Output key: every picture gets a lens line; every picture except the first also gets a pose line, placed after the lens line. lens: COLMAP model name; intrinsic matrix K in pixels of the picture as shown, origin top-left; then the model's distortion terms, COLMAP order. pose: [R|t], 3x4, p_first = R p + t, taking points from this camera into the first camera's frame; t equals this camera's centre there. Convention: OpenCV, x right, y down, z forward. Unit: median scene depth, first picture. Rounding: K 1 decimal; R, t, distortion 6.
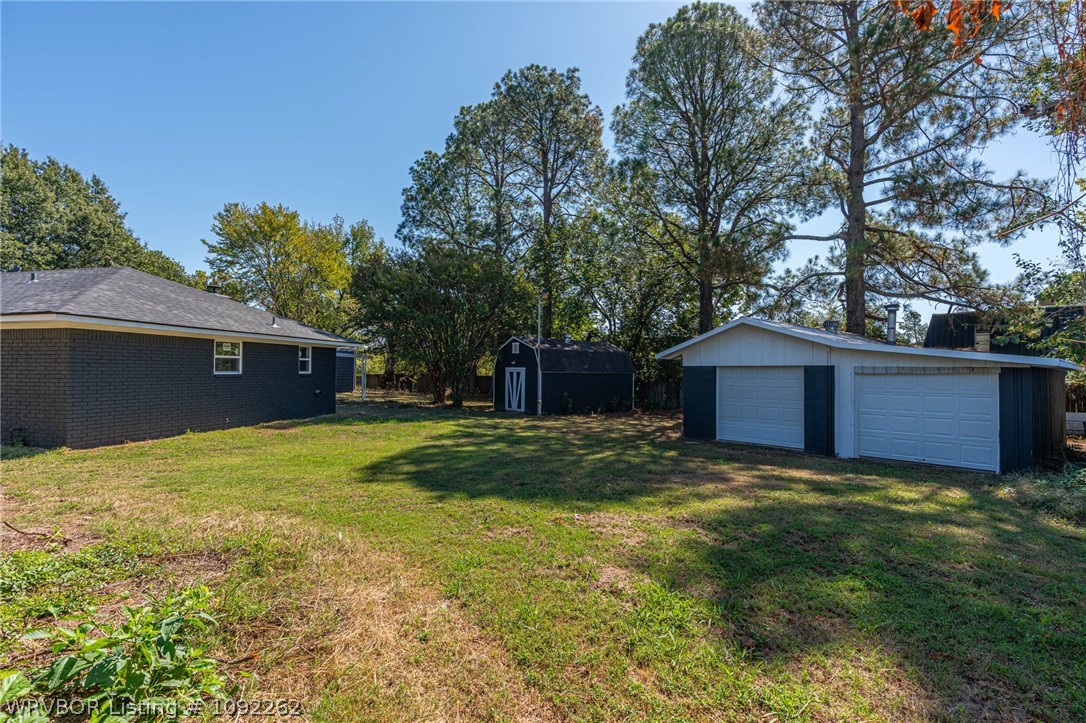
lens RADIAL K [[487.9, 0, 543.7], [0, 487.9, 361.6], [0, 0, 1]] dist [-0.003796, 0.001172]
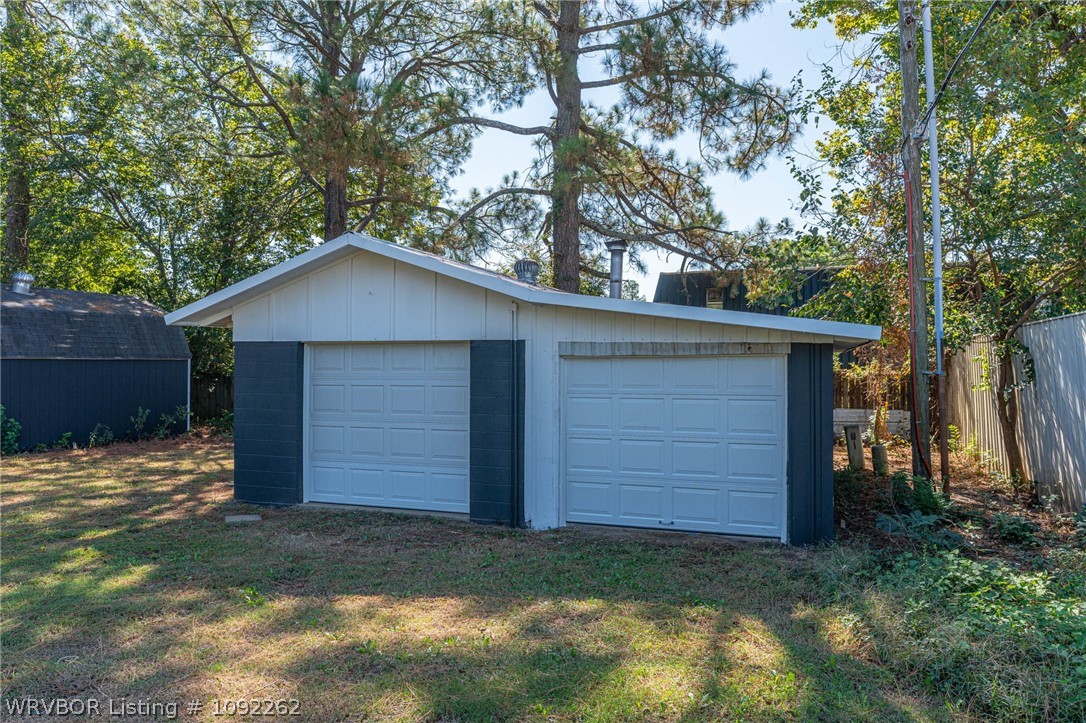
lens RADIAL K [[734.9, 0, 543.1], [0, 734.9, 357.5], [0, 0, 1]] dist [-0.002917, 0.000066]
pose [[0.860638, -0.002870, 0.509209, 0.131968], [-0.007181, 0.999816, 0.017772, 0.006627], [-0.509166, -0.018952, 0.860460, 0.198539]]
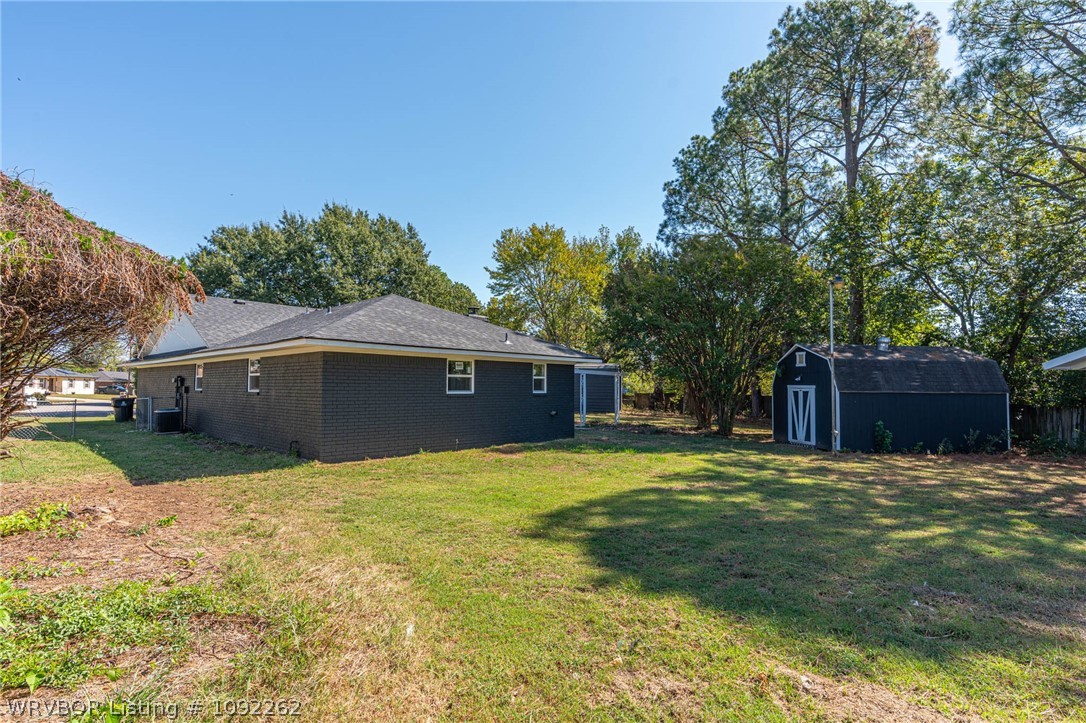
lens RADIAL K [[540.5, 0, 543.9], [0, 540.5, 359.8], [0, 0, 1]] dist [-0.009543, 0.005643]
pose [[0.855957, -0.028373, -0.516268, 0.034198], [0.010051, 0.999218, -0.038251, 0.000695], [0.516949, 0.027552, 0.855572, 0.096281]]
